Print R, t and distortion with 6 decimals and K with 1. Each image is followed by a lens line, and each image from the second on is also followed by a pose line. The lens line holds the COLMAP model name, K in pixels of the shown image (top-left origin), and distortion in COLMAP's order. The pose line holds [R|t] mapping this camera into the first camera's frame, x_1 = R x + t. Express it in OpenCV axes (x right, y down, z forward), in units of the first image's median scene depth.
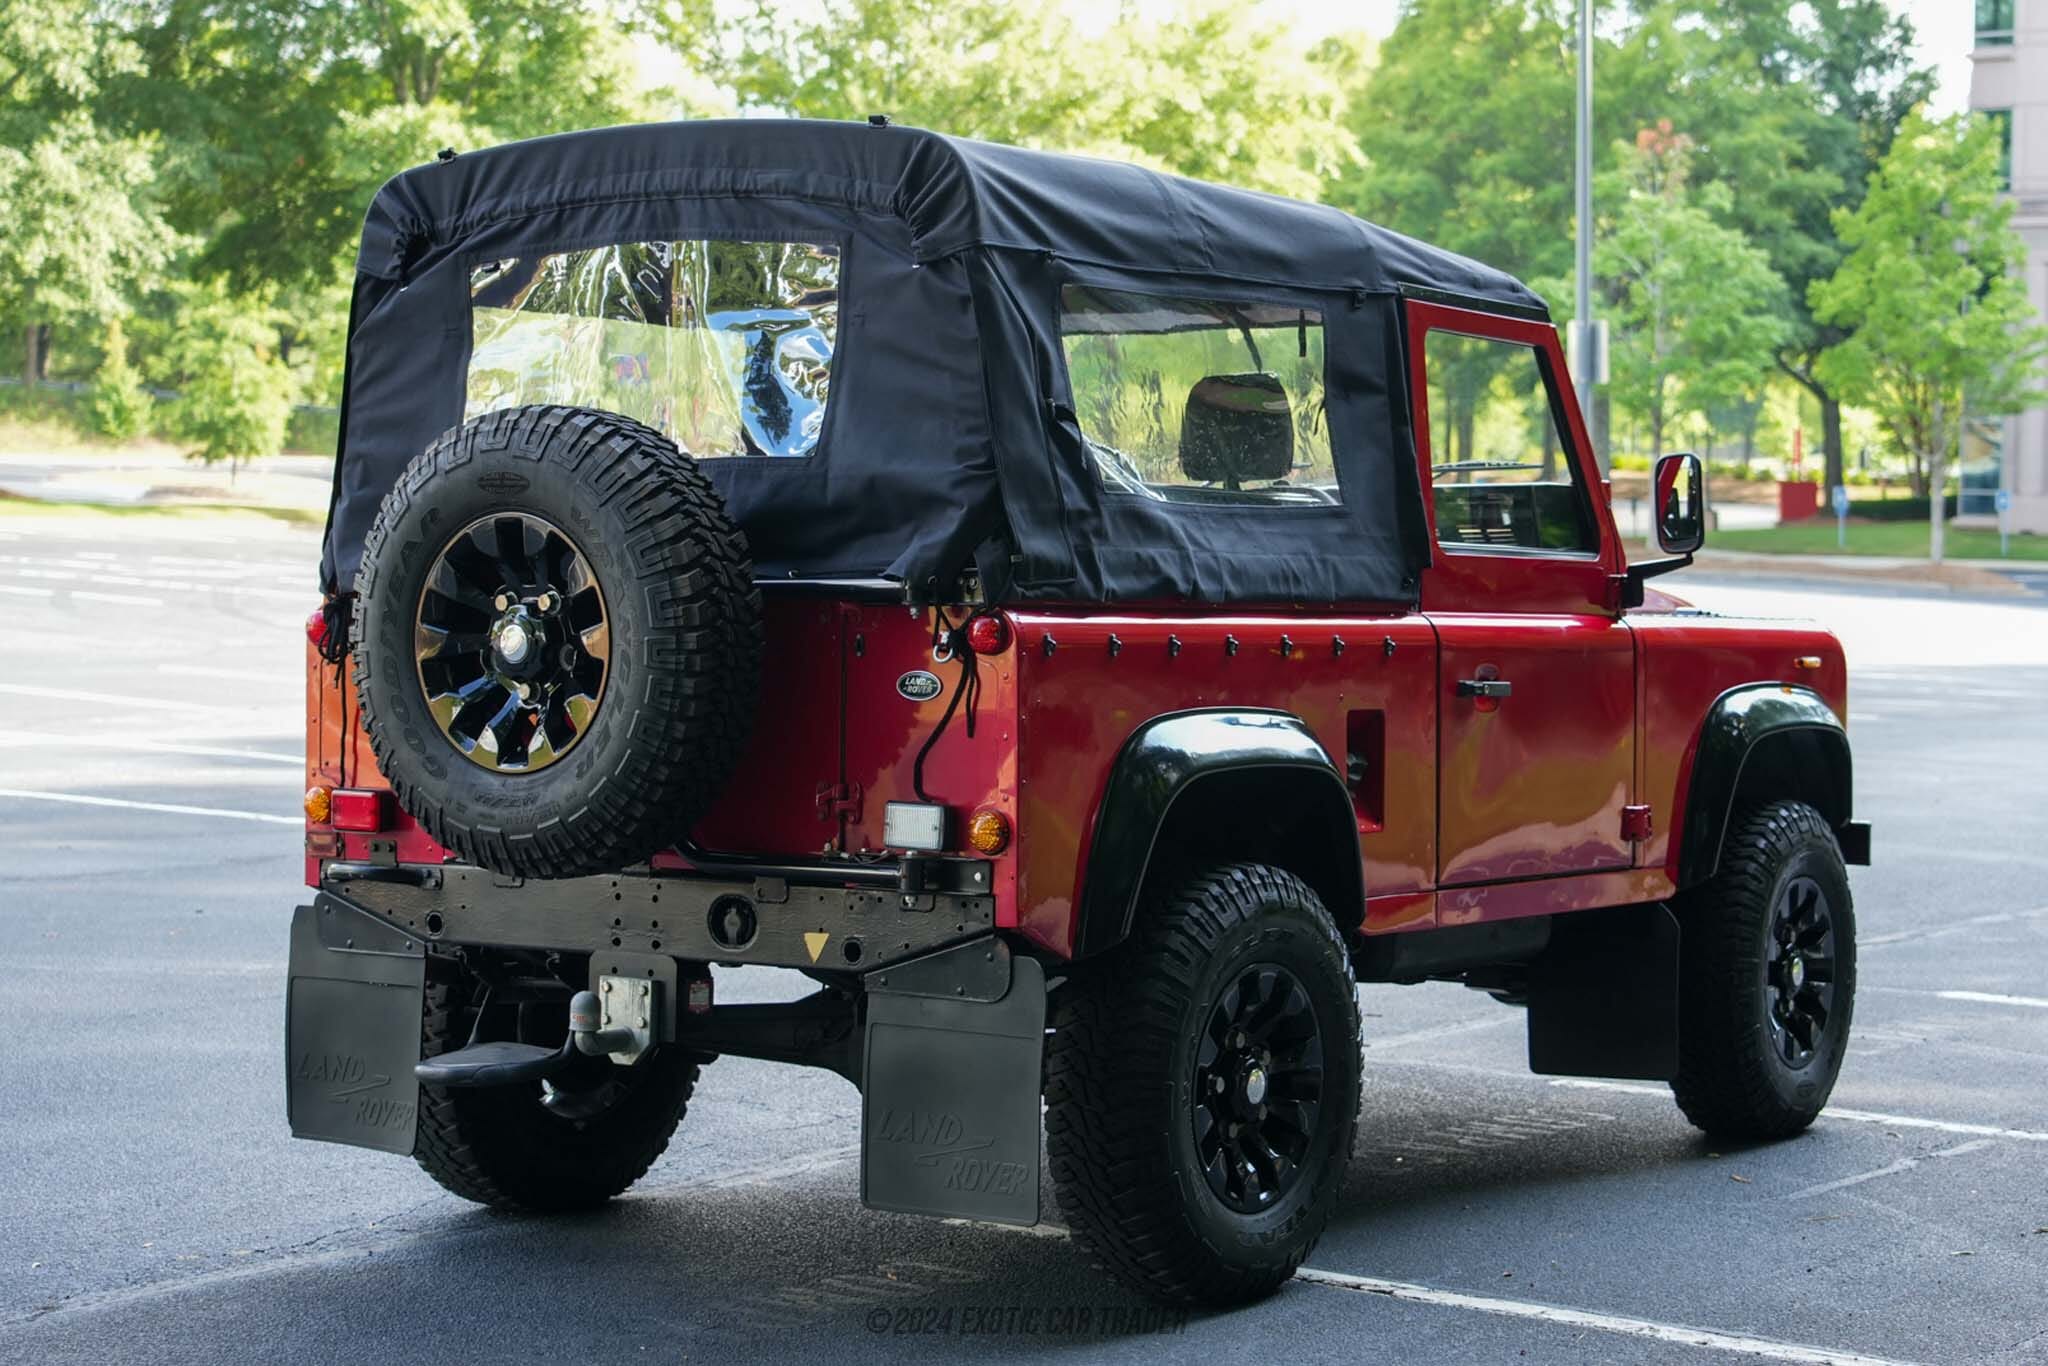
lens RADIAL K [[3487.4, 0, 1025.8], [0, 3487.4, 581.6], [0, 0, 1]] dist [-0.016367, 0.050185]
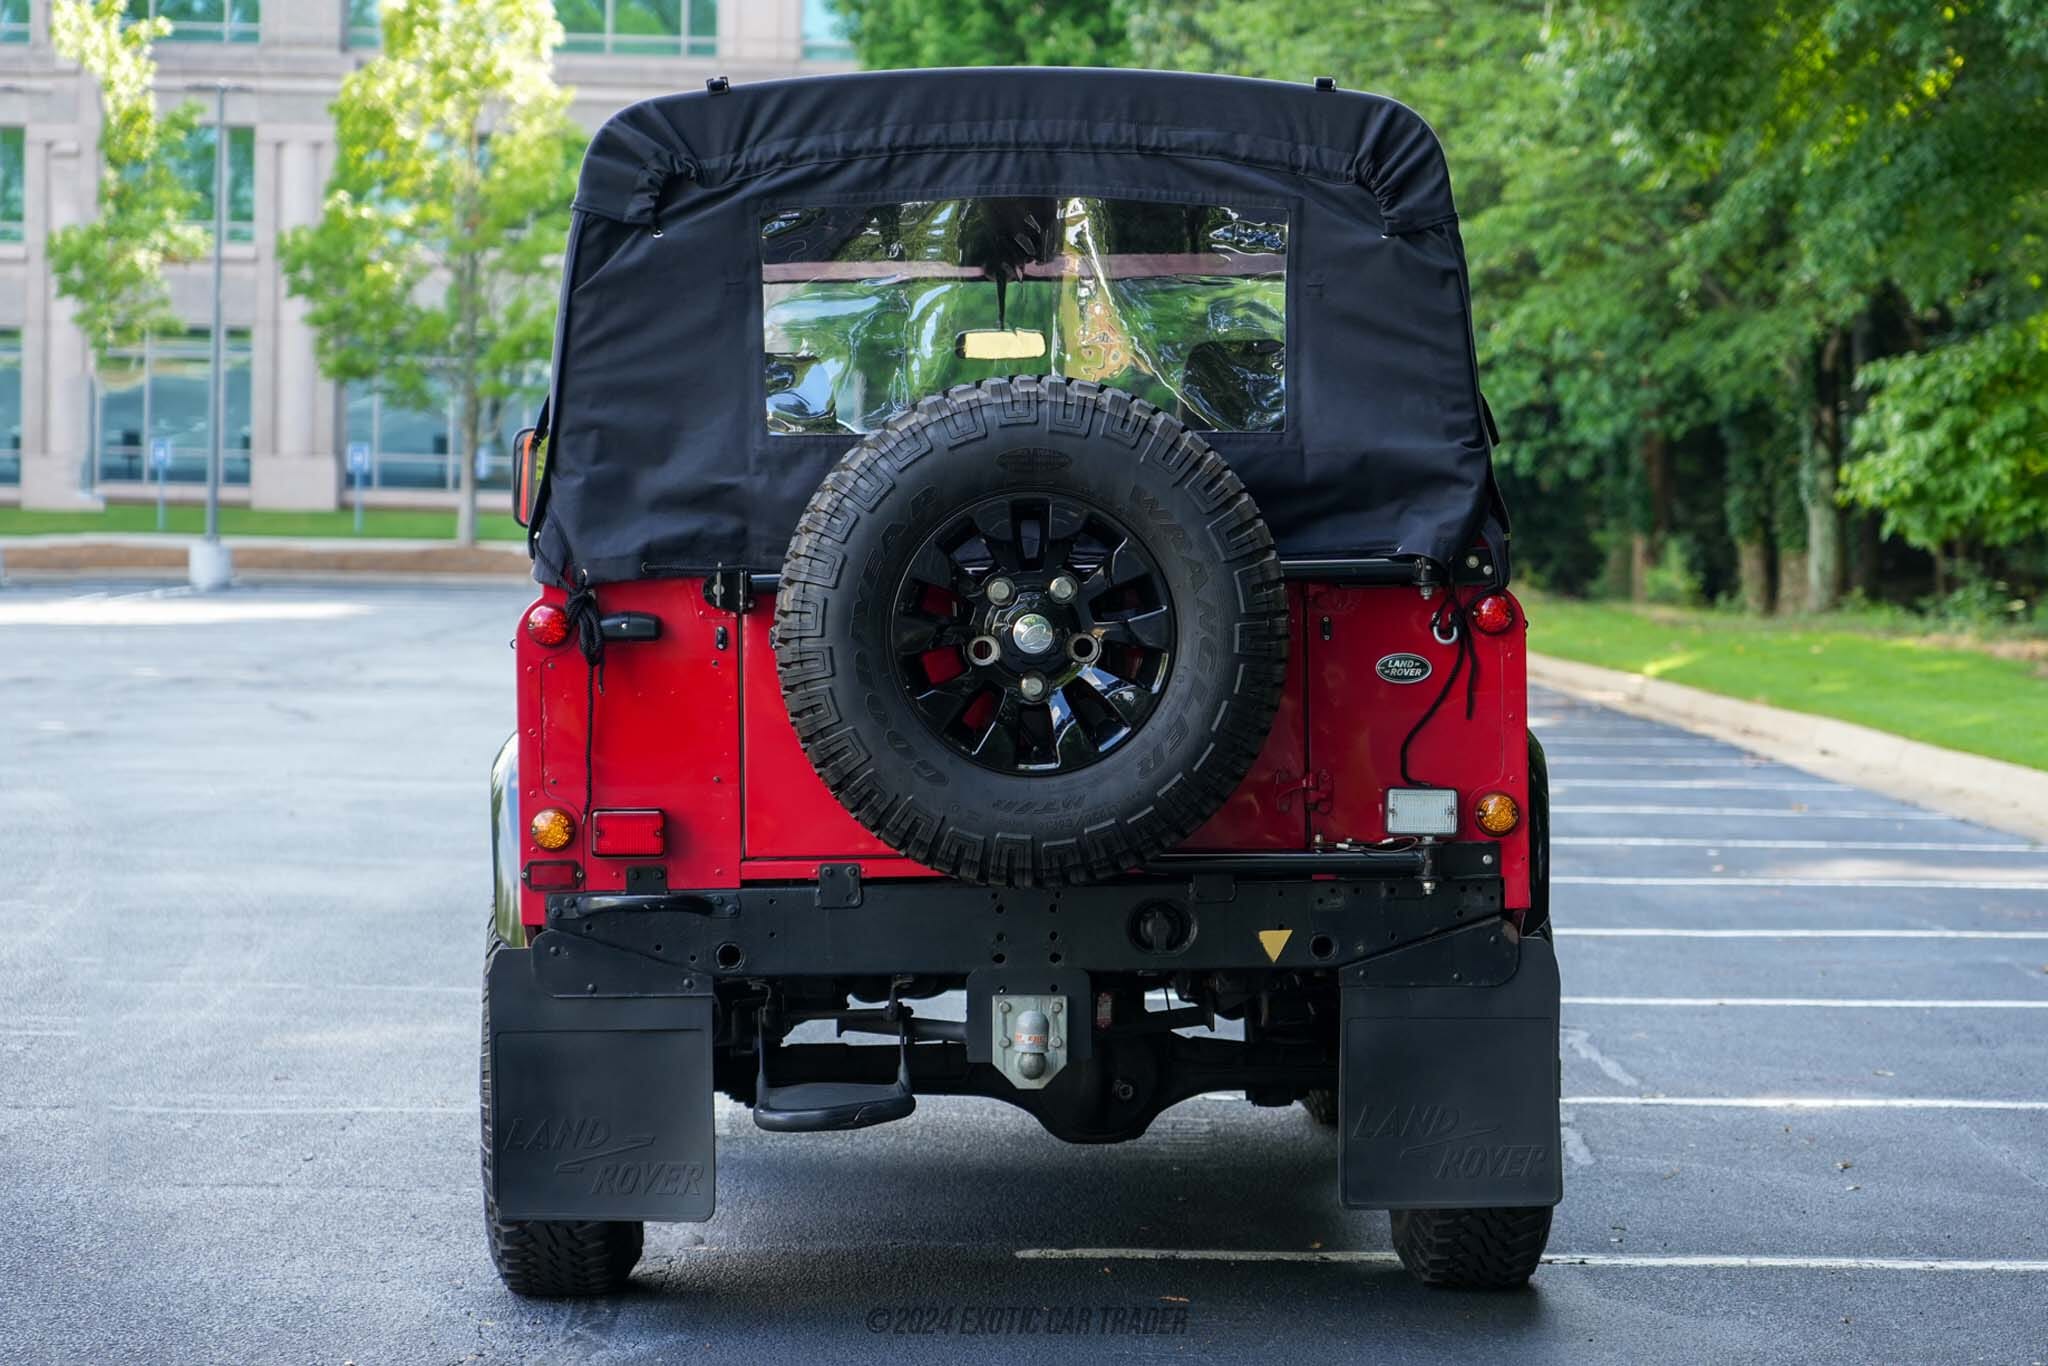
lens RADIAL K [[4484.1, 0, 1023.0], [0, 4484.1, 533.8], [0, 0, 1]] dist [-0.002114, -0.220396]
pose [[0.834947, -0.009953, 0.550241, -0.772255], [0.011348, 0.999935, 0.000867, -0.009475], [-0.550214, 0.005520, 0.835005, 0.010794]]
